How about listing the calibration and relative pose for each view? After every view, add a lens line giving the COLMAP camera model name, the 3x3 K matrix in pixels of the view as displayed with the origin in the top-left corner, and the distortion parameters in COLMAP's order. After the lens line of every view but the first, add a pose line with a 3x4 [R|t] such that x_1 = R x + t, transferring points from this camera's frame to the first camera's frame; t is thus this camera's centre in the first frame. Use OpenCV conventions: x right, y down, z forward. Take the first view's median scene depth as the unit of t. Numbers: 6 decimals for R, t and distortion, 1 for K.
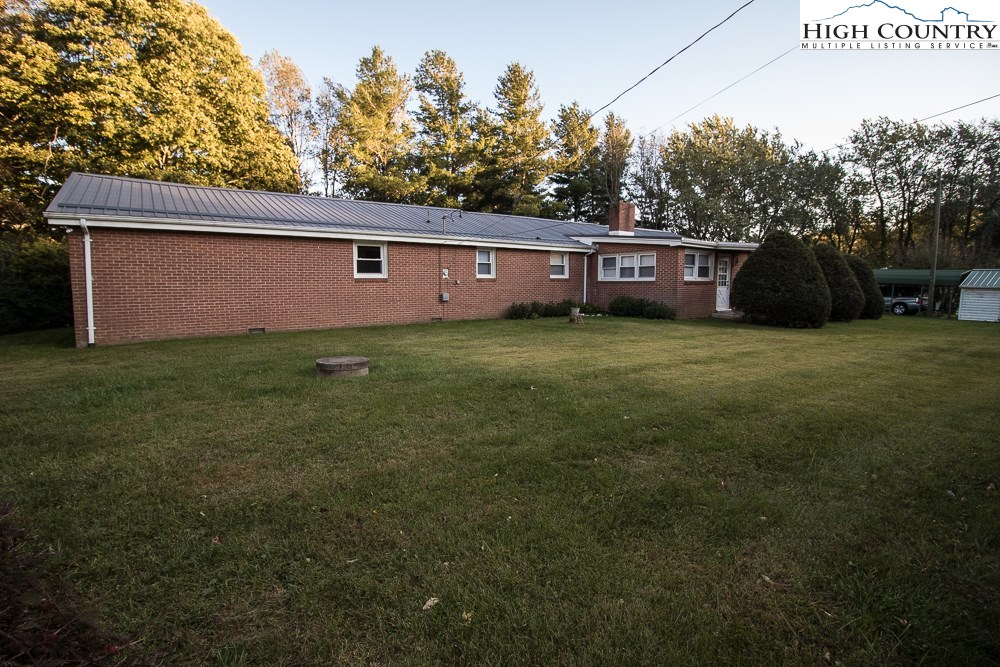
lens RADIAL K [[467.0, 0, 487.6], [0, 467.0, 327.6], [0, 0, 1]] dist [0.003791, -0.014605]
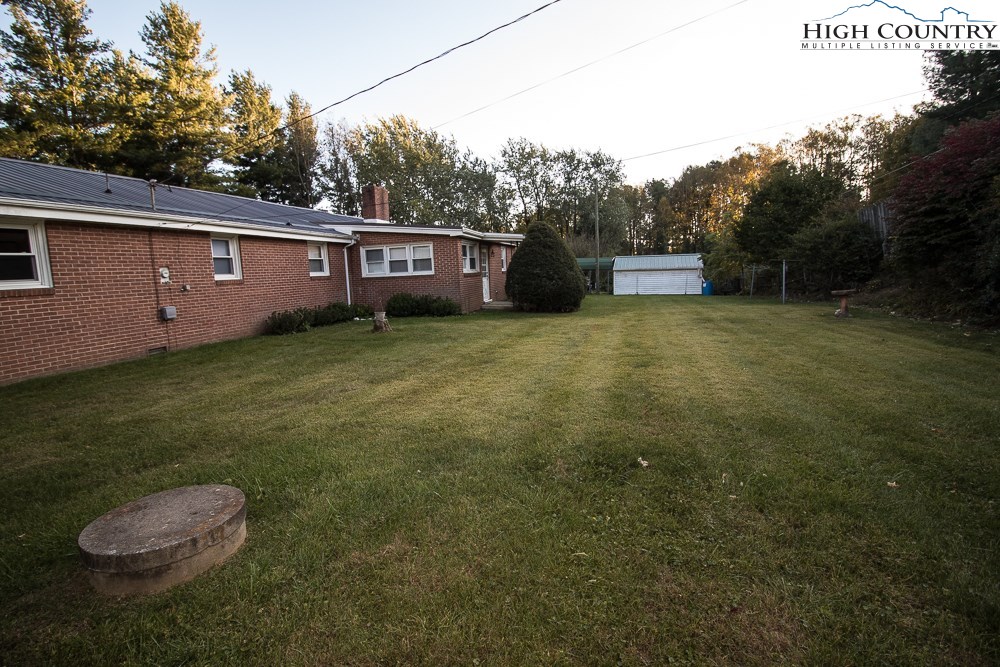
lens RADIAL K [[475.6, 0, 500.0], [0, 475.6, 314.6], [0, 0, 1]] dist [0.001891, -0.010789]
pose [[0.780103, -0.090518, 0.619068, -0.108473], [0.102679, 0.994585, 0.016036, -0.021470], [-0.617167, 0.051056, 0.785174, 0.178928]]
